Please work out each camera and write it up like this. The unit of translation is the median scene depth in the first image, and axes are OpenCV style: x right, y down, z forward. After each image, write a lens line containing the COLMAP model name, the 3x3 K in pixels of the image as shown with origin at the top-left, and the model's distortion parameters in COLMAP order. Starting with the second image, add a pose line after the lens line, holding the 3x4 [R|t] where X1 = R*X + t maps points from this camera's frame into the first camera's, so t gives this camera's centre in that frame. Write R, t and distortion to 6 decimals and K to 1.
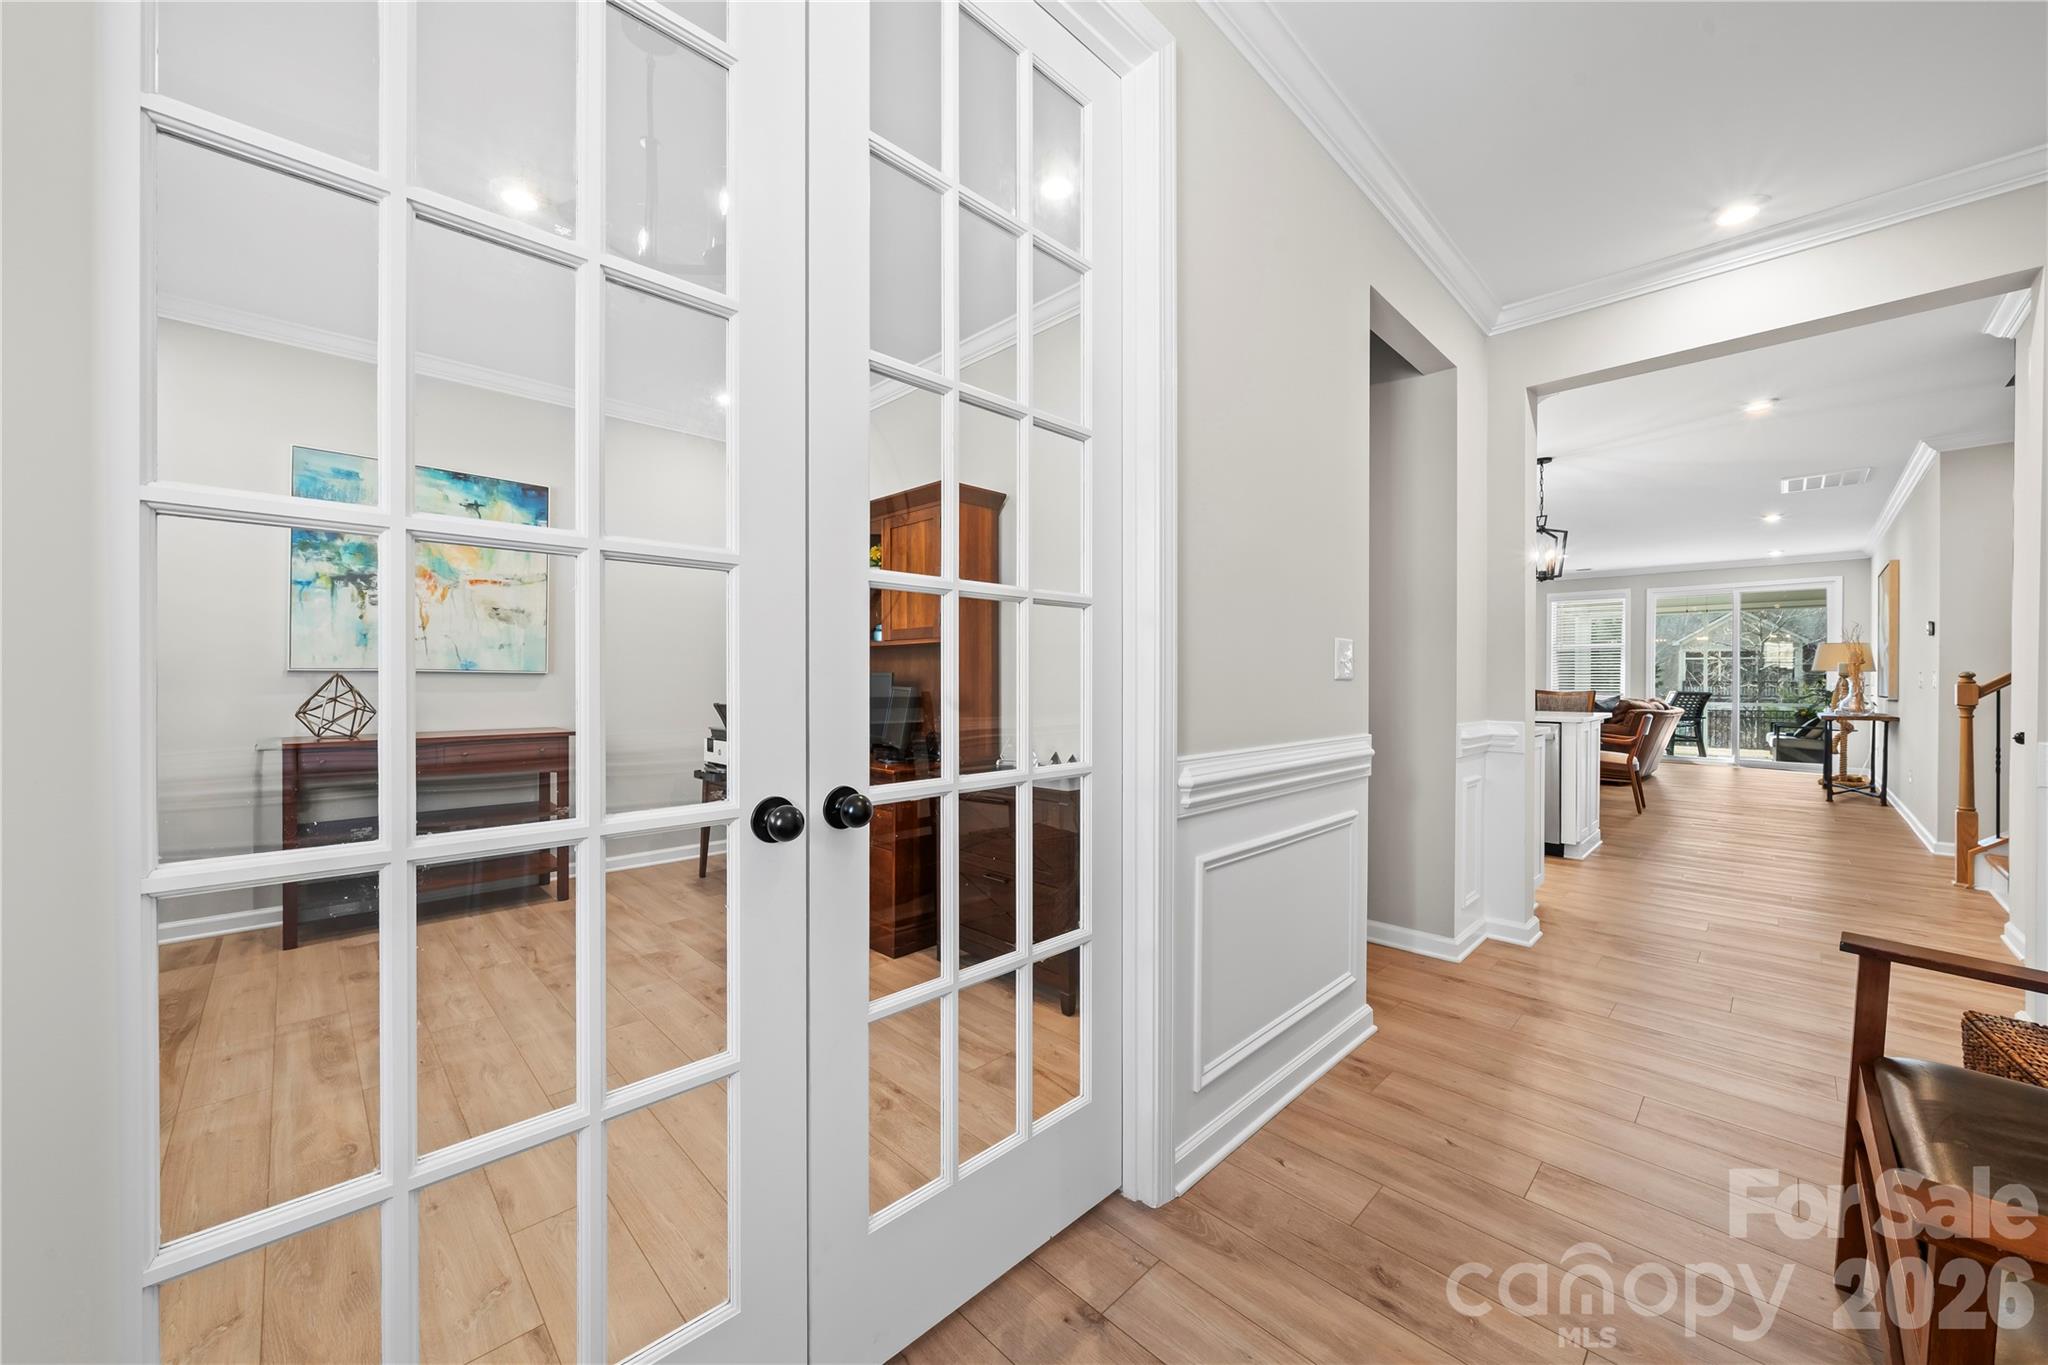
lens RADIAL K [[769.8, 0, 1024.0], [0, 769.8, 682.5], [0, 0, 1]] dist [-0.001215, -0.000098]
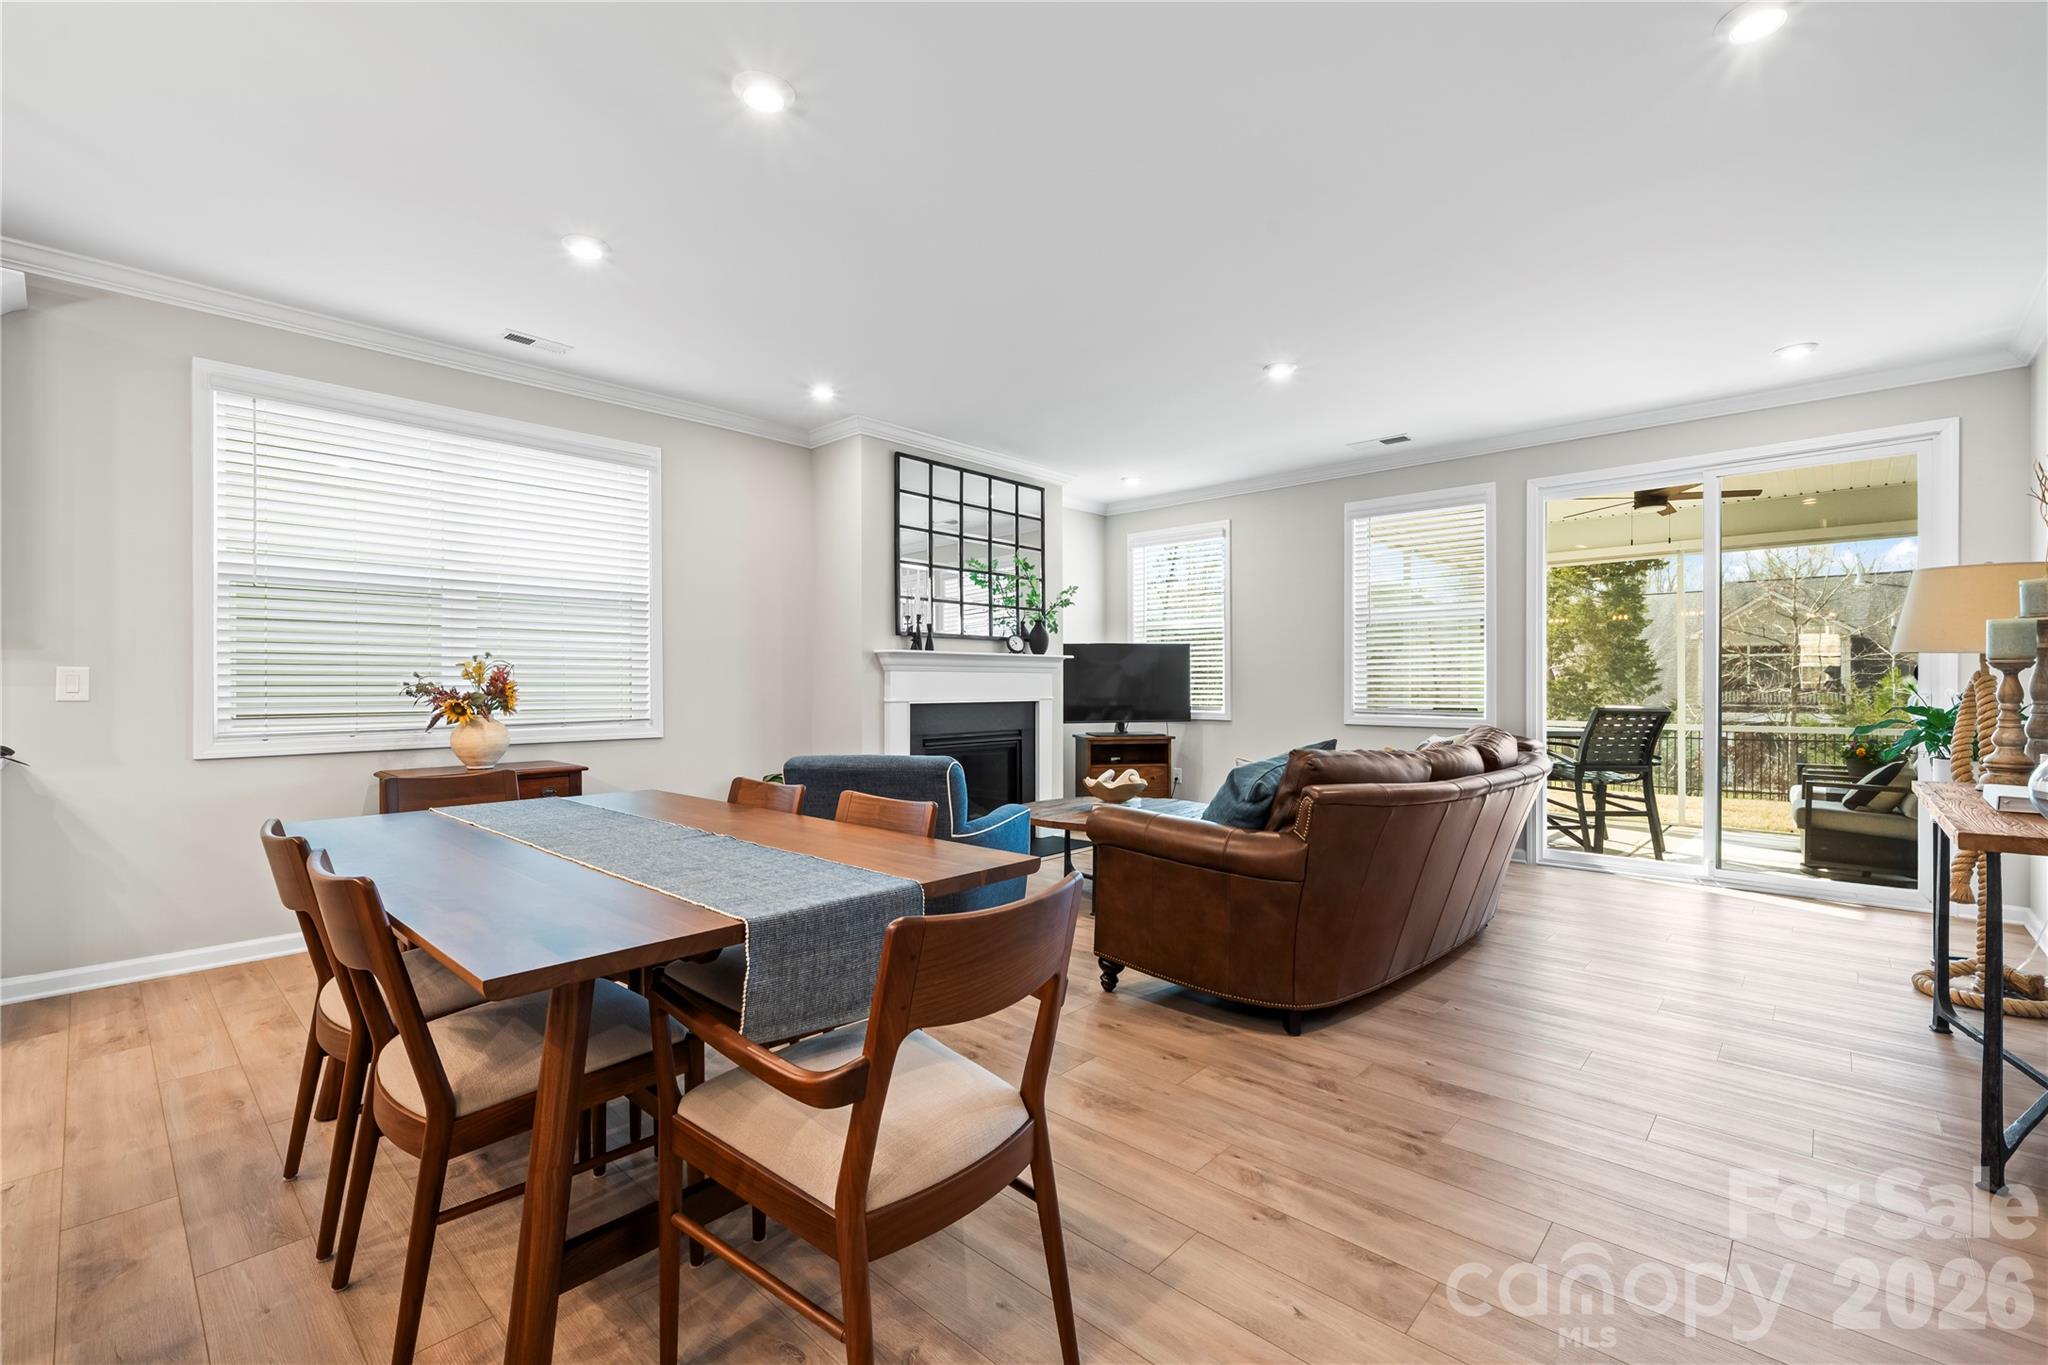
lens RADIAL K [[869.8, 0, 1021.9], [0, 869.8, 690.1], [0, 0, 1]] dist [-0.002105, -0.000026]
pose [[0.999508, -0.000460, 0.031372, 0.444428], [0.000309, 0.999988, 0.004837, -0.001868], [-0.031374, -0.004825, 0.999496, 0.446075]]
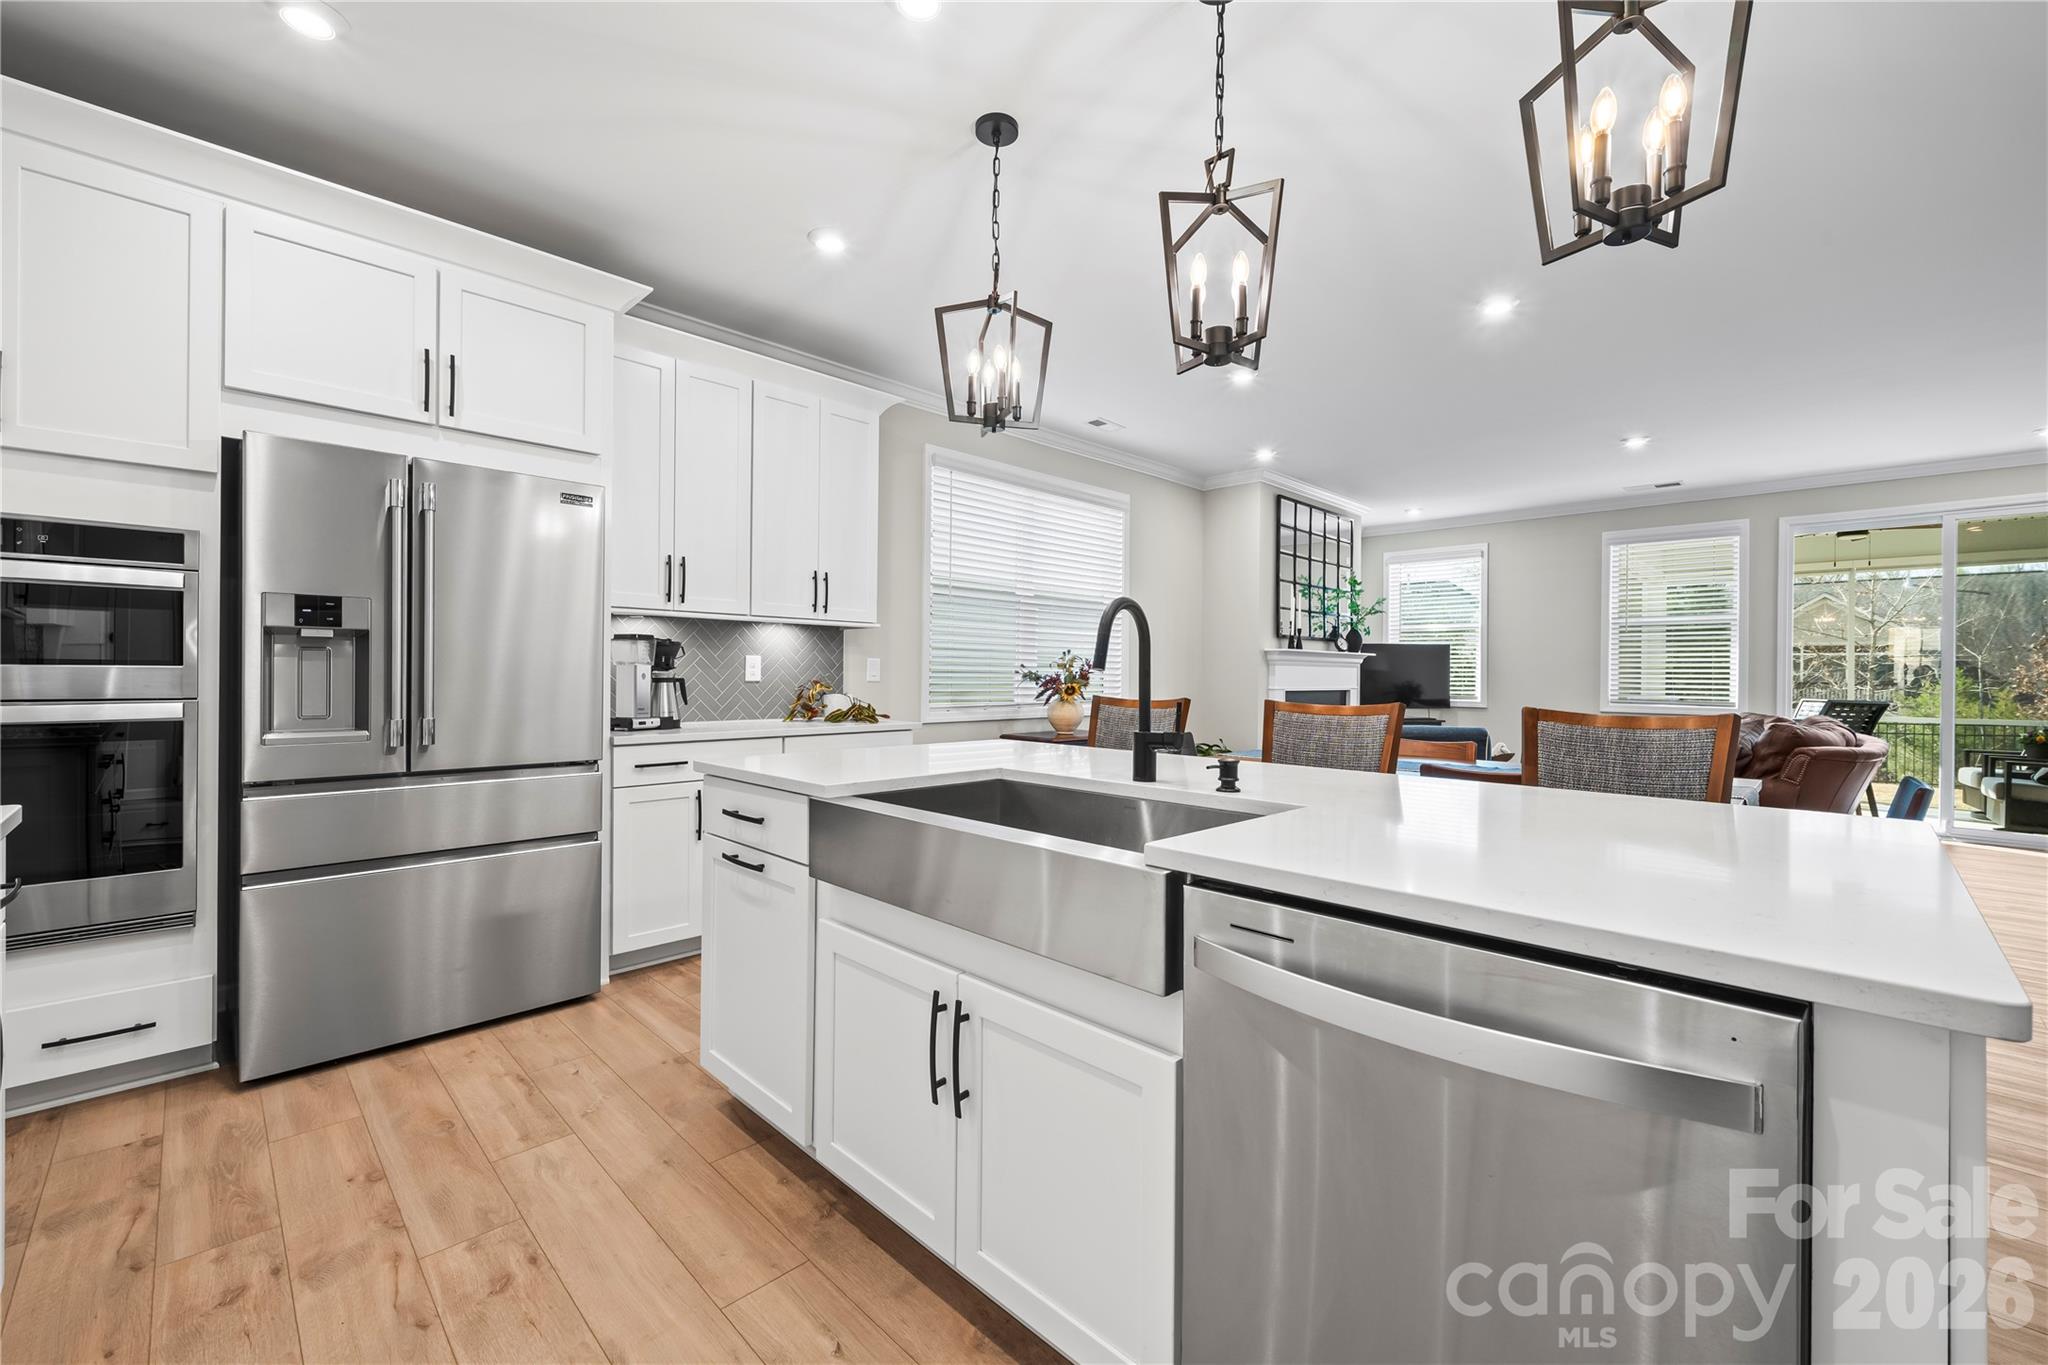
lens RADIAL K [[829.1, 0, 1023.1], [0, 829.1, 677.6], [0, 0, 1]] dist [-0.000778, -0.000096]
pose [[0.999940, 0.010484, -0.003292, 0.226269], [-0.010478, 0.999943, 0.001956, -0.000621], [0.003312, -0.001922, 0.999993, 0.346099]]
